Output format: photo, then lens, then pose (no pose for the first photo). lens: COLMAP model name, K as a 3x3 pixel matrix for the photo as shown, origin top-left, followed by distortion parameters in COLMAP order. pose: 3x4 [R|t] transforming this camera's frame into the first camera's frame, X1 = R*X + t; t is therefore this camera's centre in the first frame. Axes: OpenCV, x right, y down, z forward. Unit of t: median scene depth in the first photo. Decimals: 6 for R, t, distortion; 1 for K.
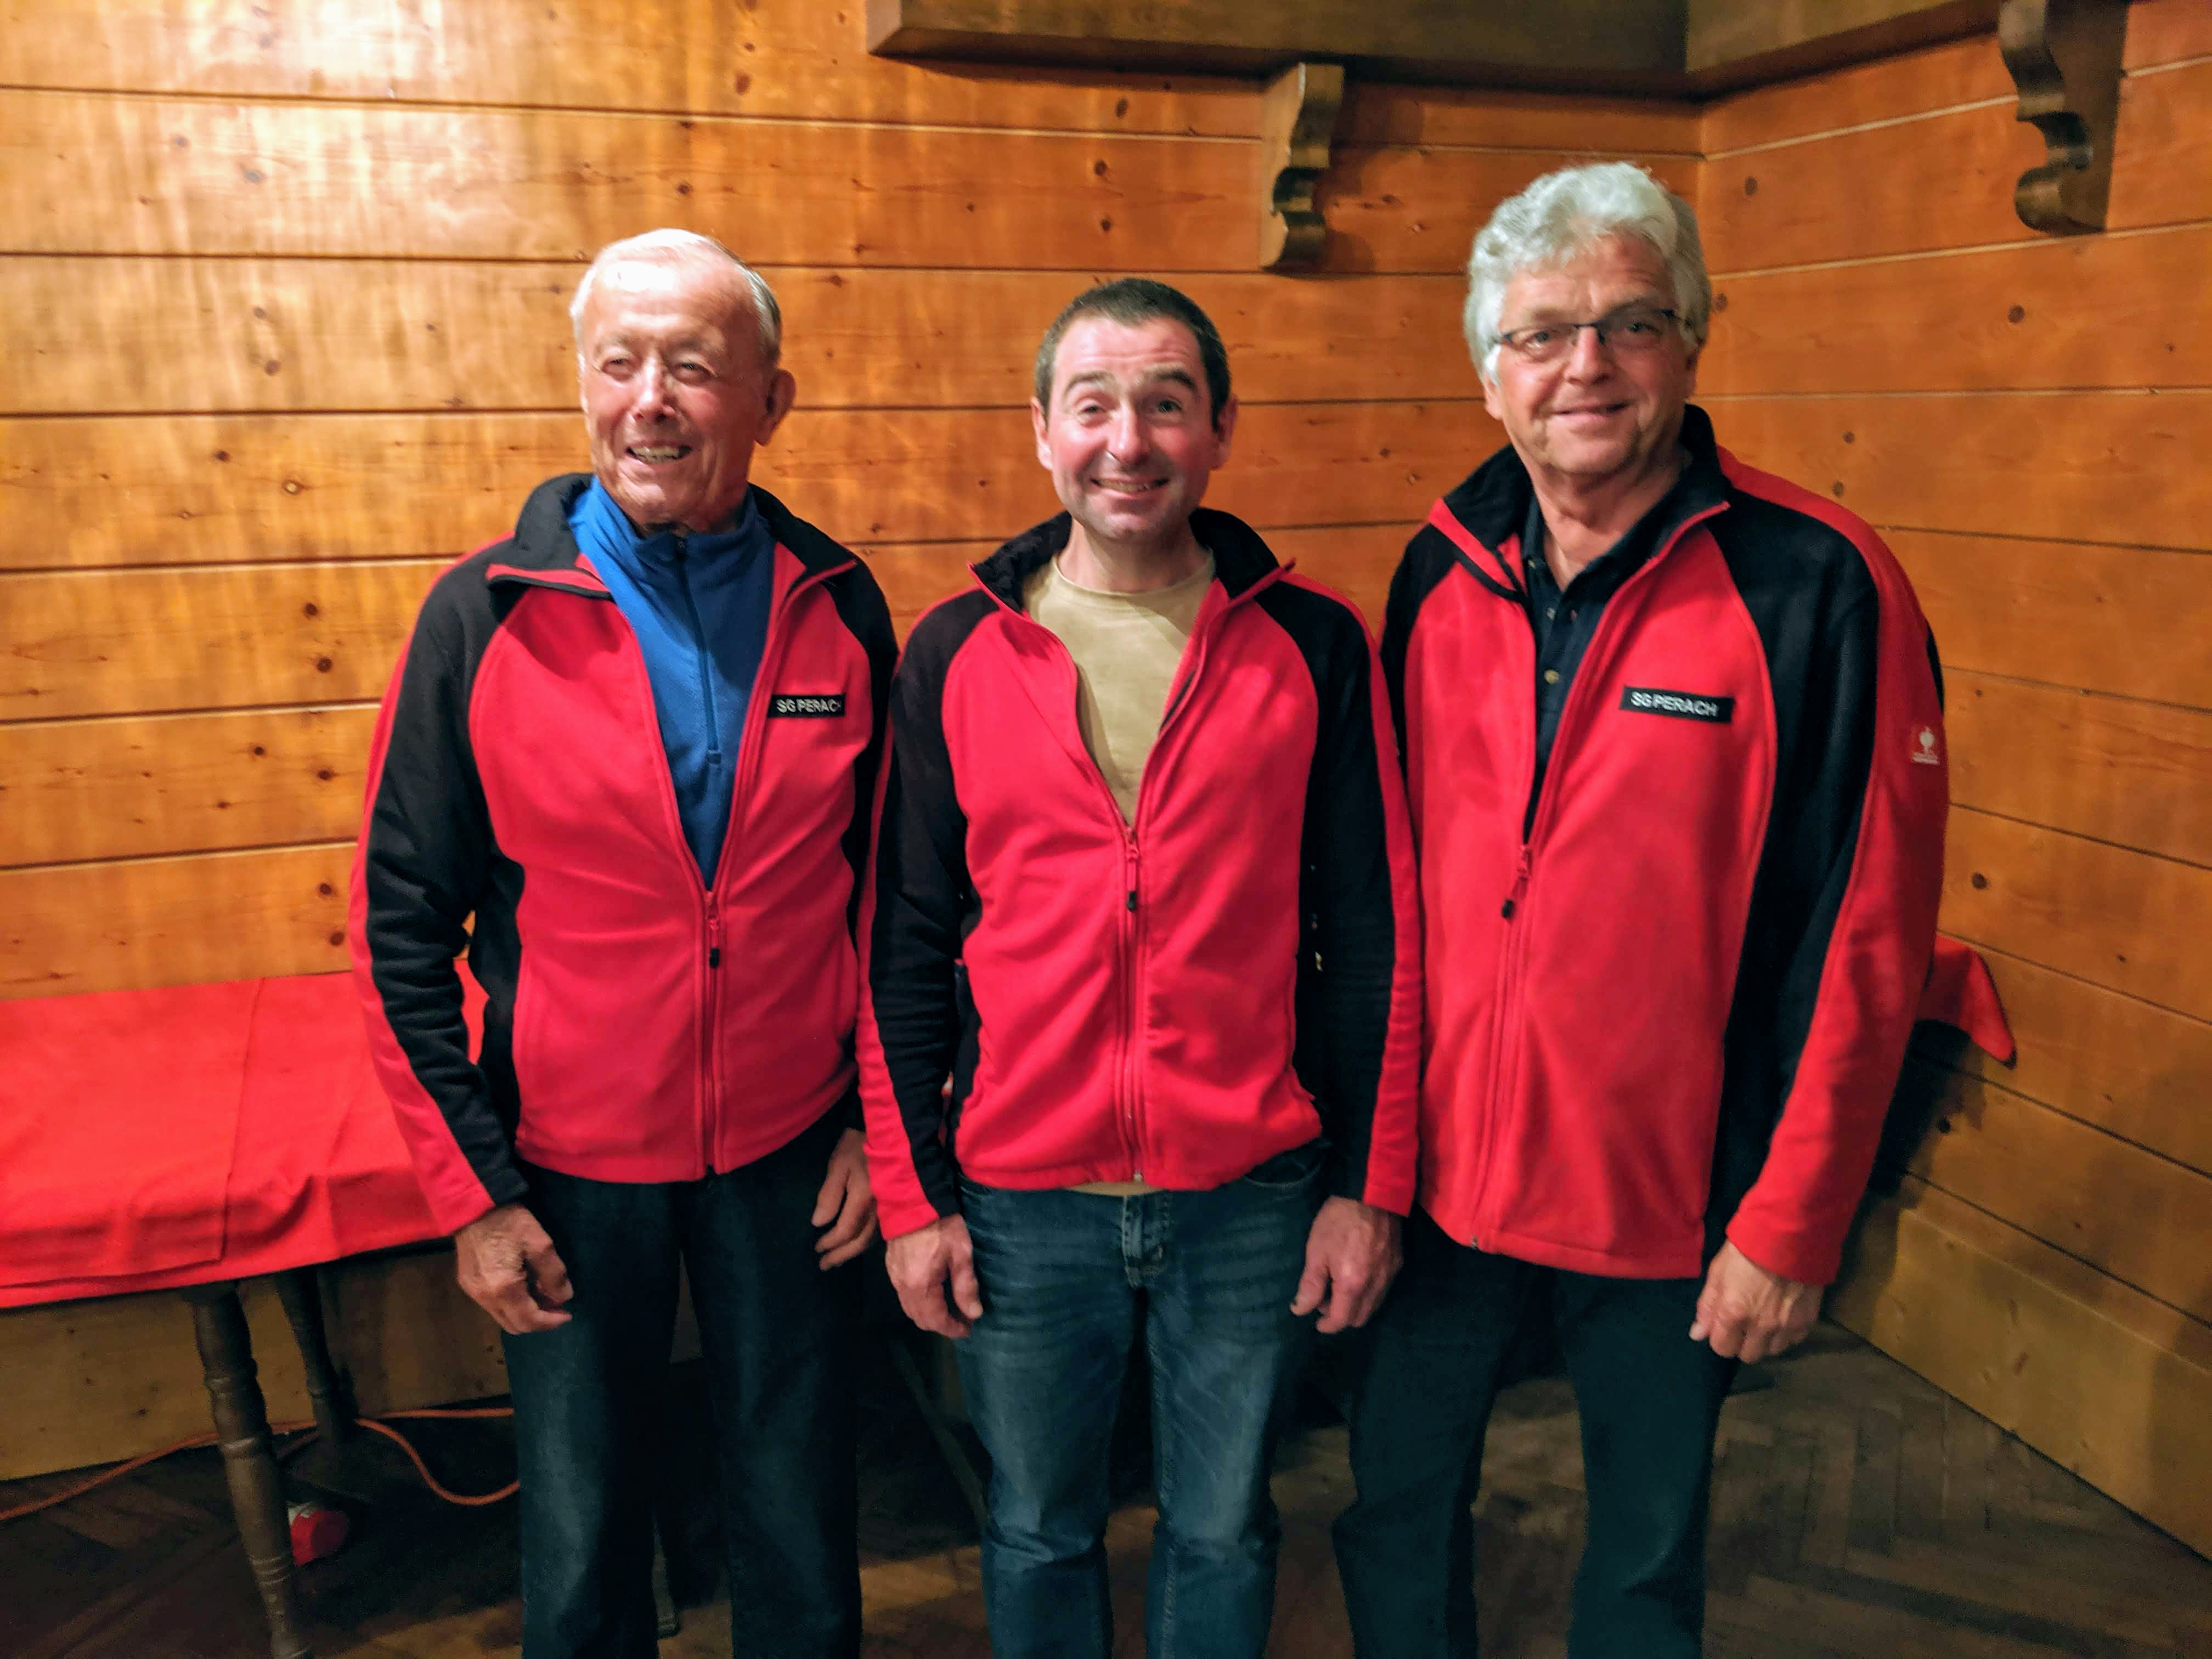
lens RADIAL K [[1778.7, 0, 1097.3], [0, 1778.7, 822.5], [0, 0, 1]] dist [0.044720, -0.063033]
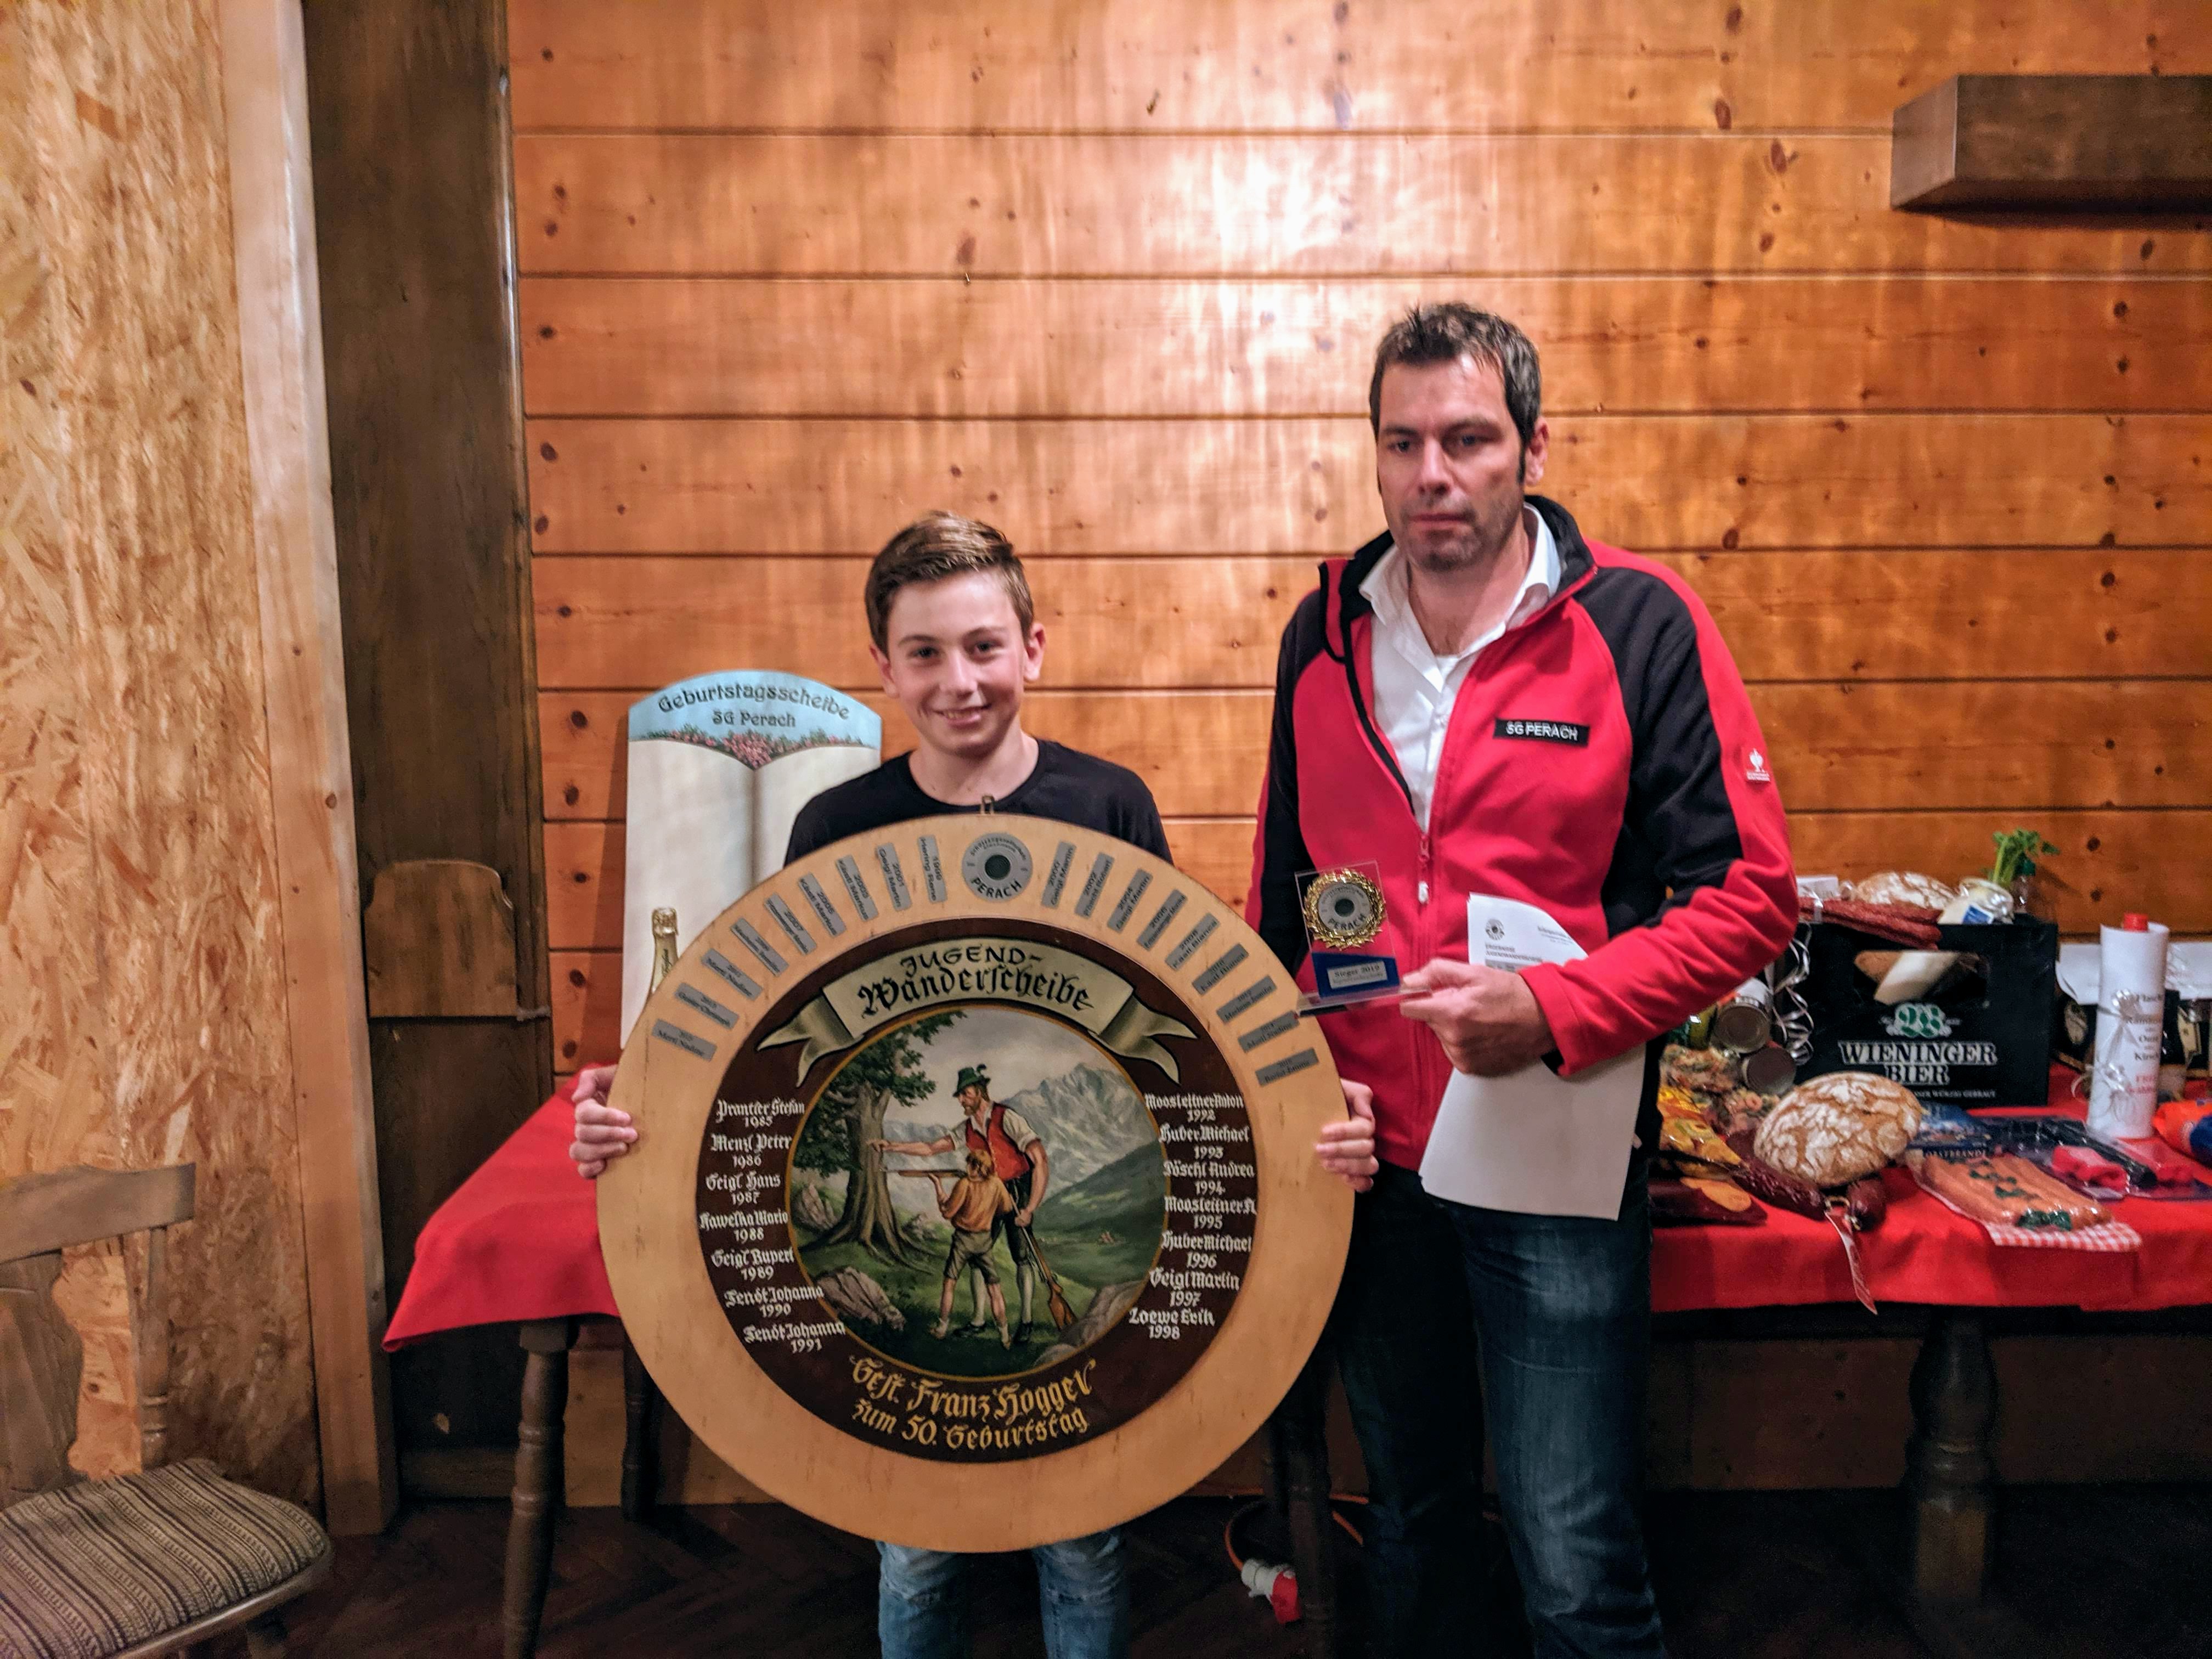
lens RADIAL K [[1778.7, 0, 1092.8], [0, 1778.7, 835.4], [0, 0, 1]] dist [0.044720, -0.063033]
pose [[0.961785, 0.044873, -0.270103, -0.283408], [-0.064411, 0.995875, -0.063909, 0.023817], [0.266121, 0.078865, 0.960708, -0.081591]]
